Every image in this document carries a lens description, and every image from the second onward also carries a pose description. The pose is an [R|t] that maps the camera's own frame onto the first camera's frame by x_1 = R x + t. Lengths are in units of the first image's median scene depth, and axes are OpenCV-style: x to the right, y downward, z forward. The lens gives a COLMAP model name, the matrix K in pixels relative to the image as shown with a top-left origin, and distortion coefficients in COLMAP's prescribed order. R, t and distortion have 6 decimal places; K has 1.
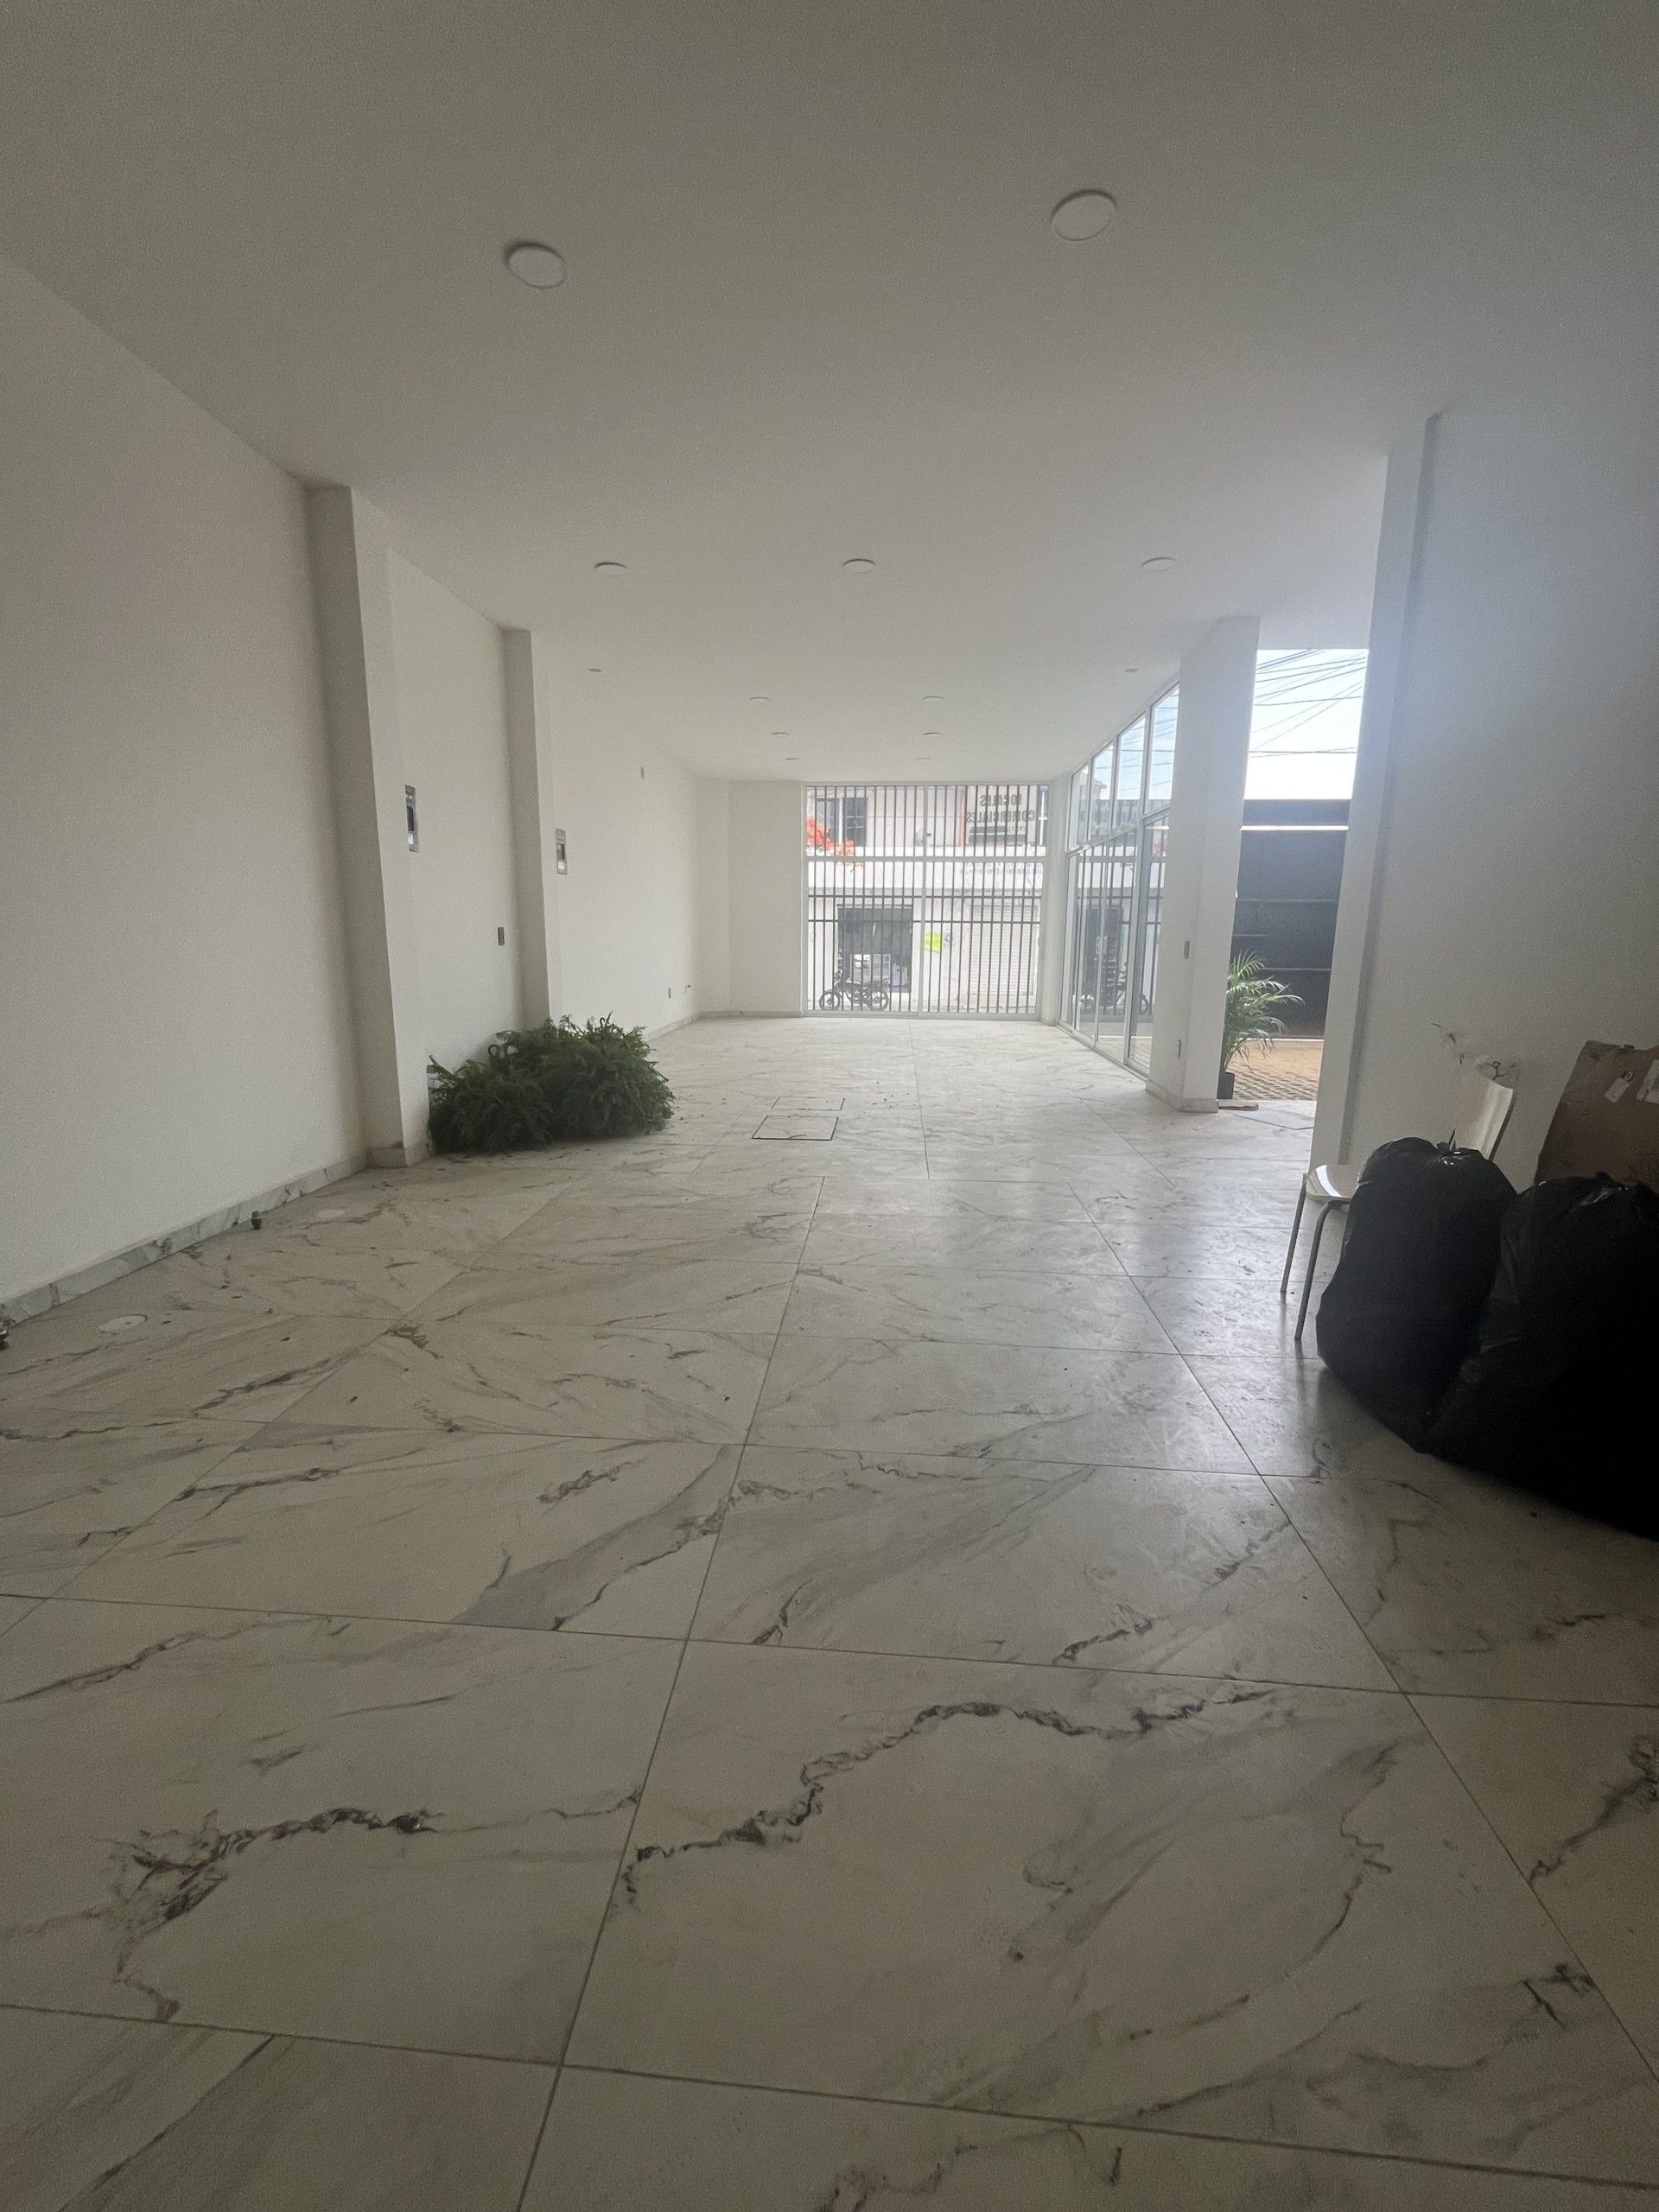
lens RADIAL K [[888.0, 0, 829.5], [0, 888.0, 1106.0], [0, 0, 1]] dist [-0.004223, -0.000315]
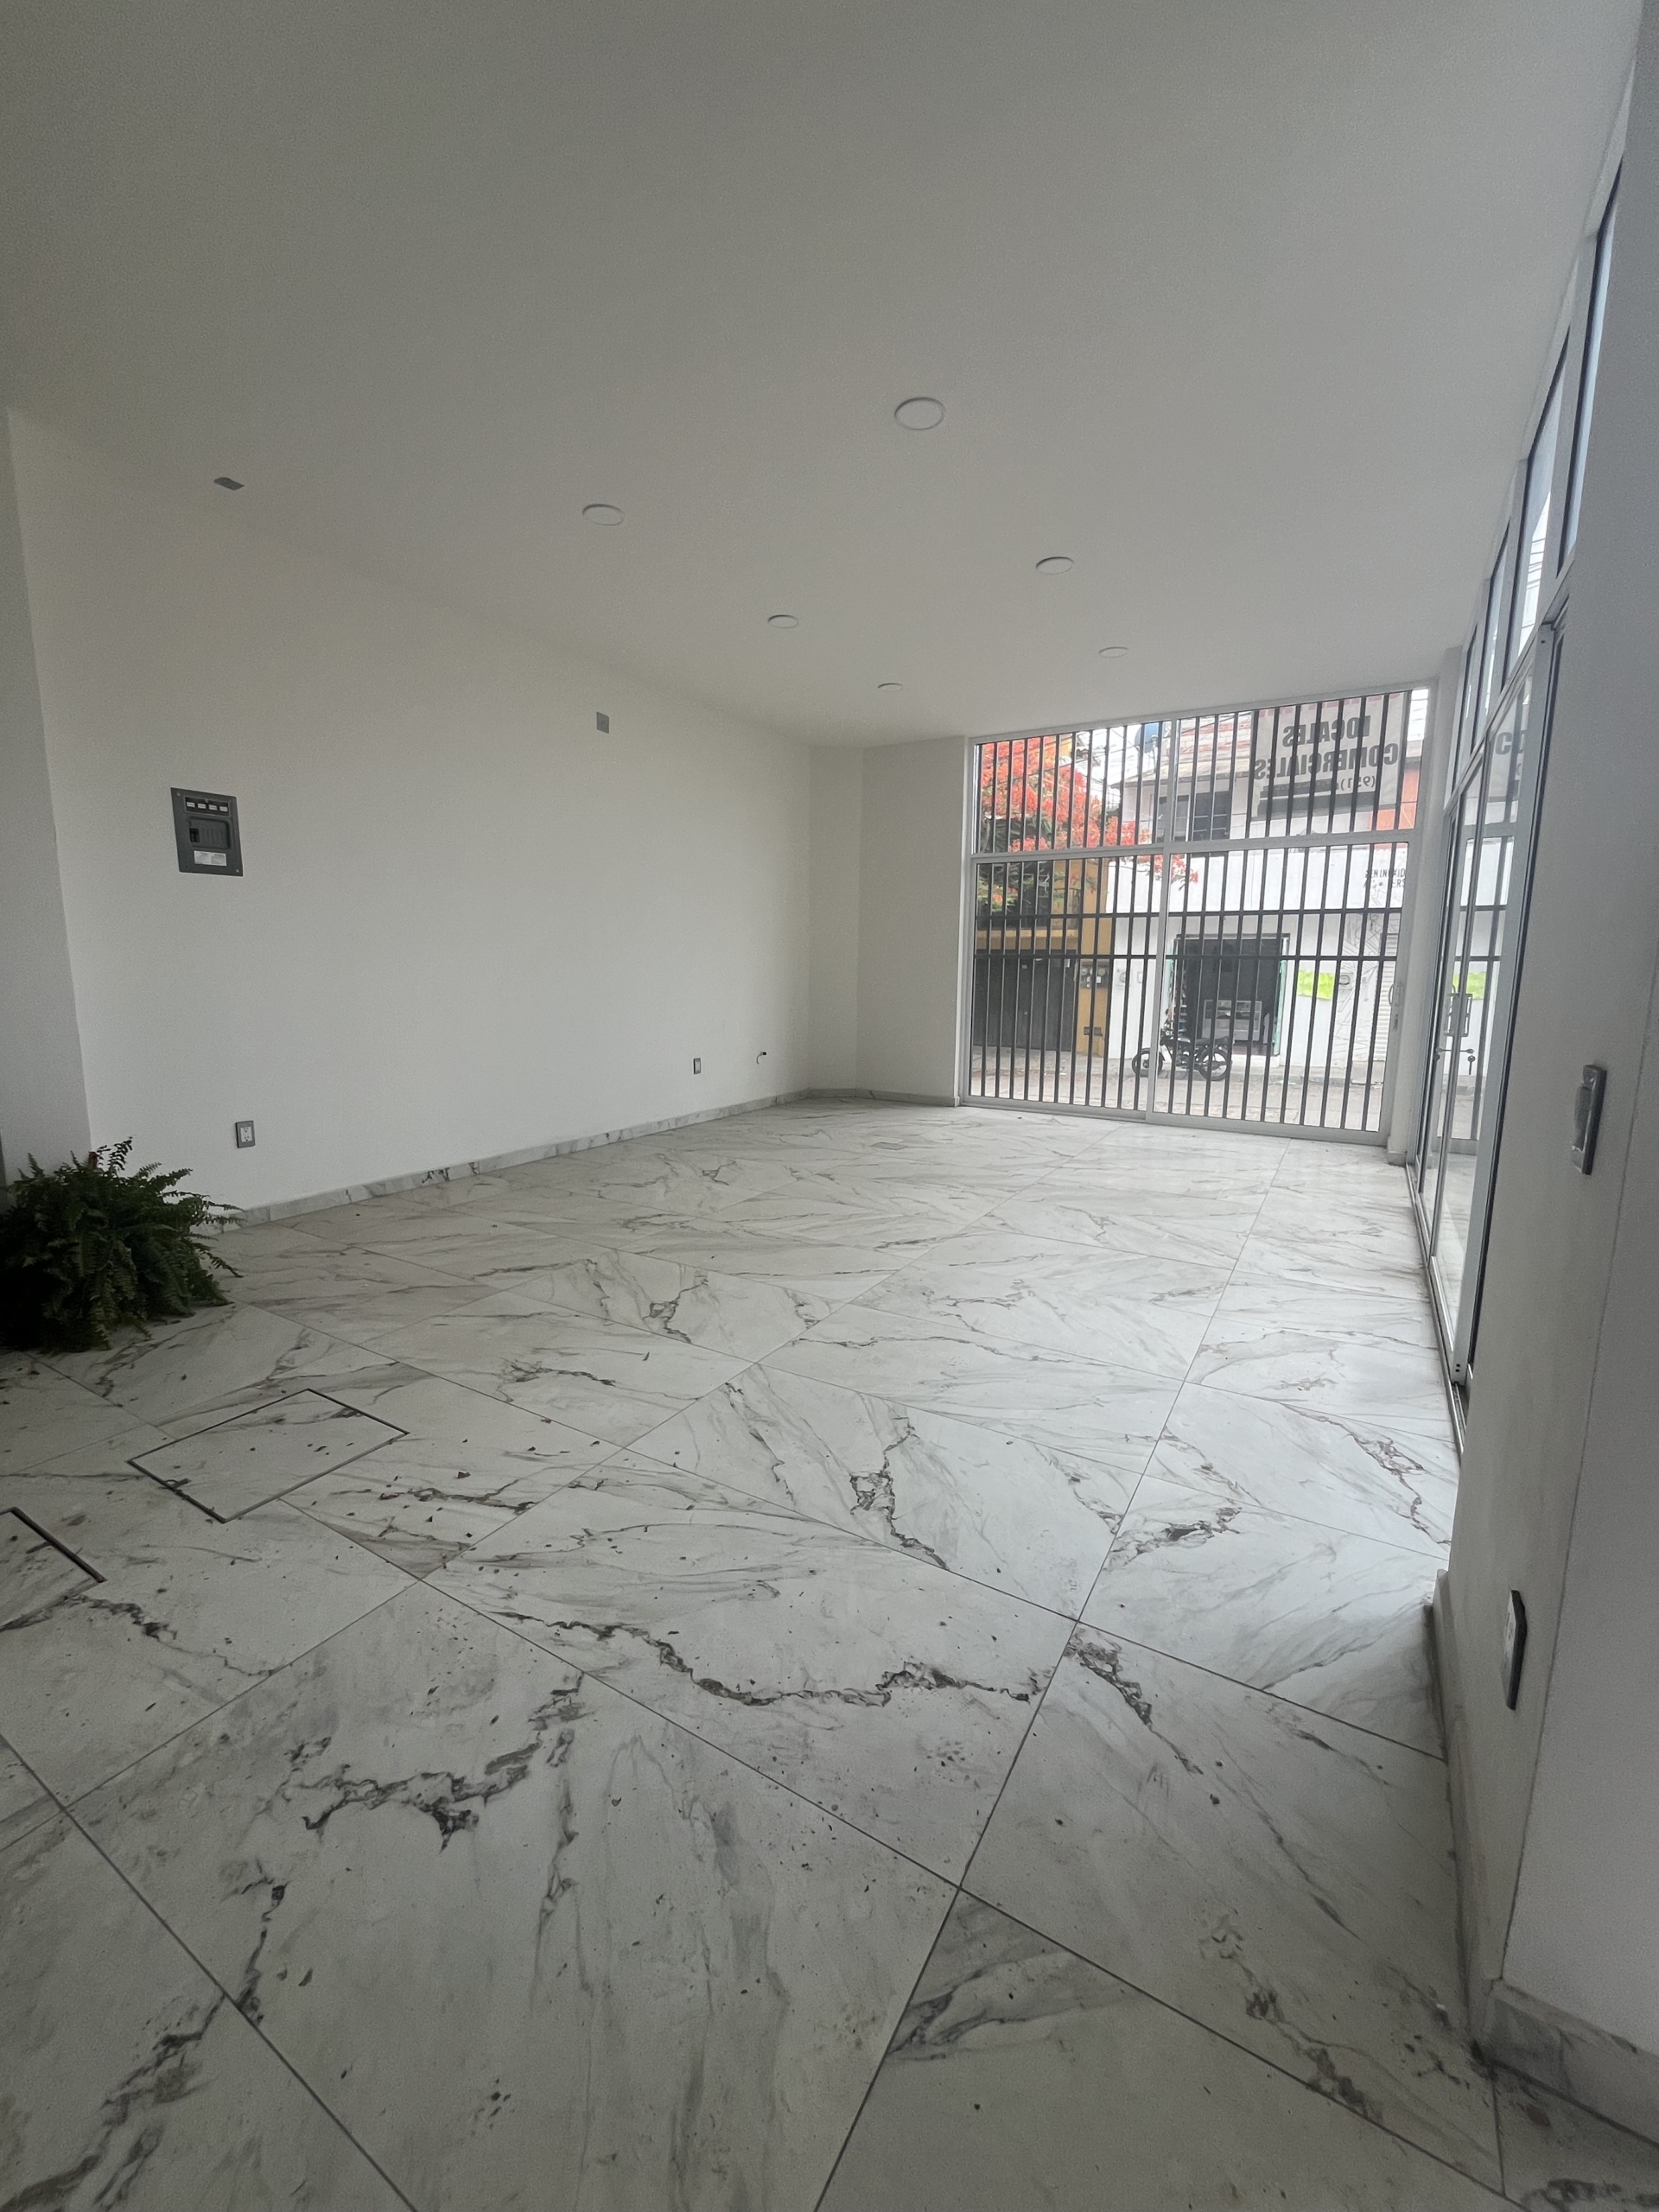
lens RADIAL K [[888.0, 0, 829.5], [0, 888.0, 1106.0], [0, 0, 1]] dist [-0.004223, -0.000315]
pose [[0.896022, 0.069221, -0.438581, 0.173867], [-0.087043, 0.995991, -0.020634, -0.081001], [0.435394, 0.056664, 0.898455, 0.397238]]
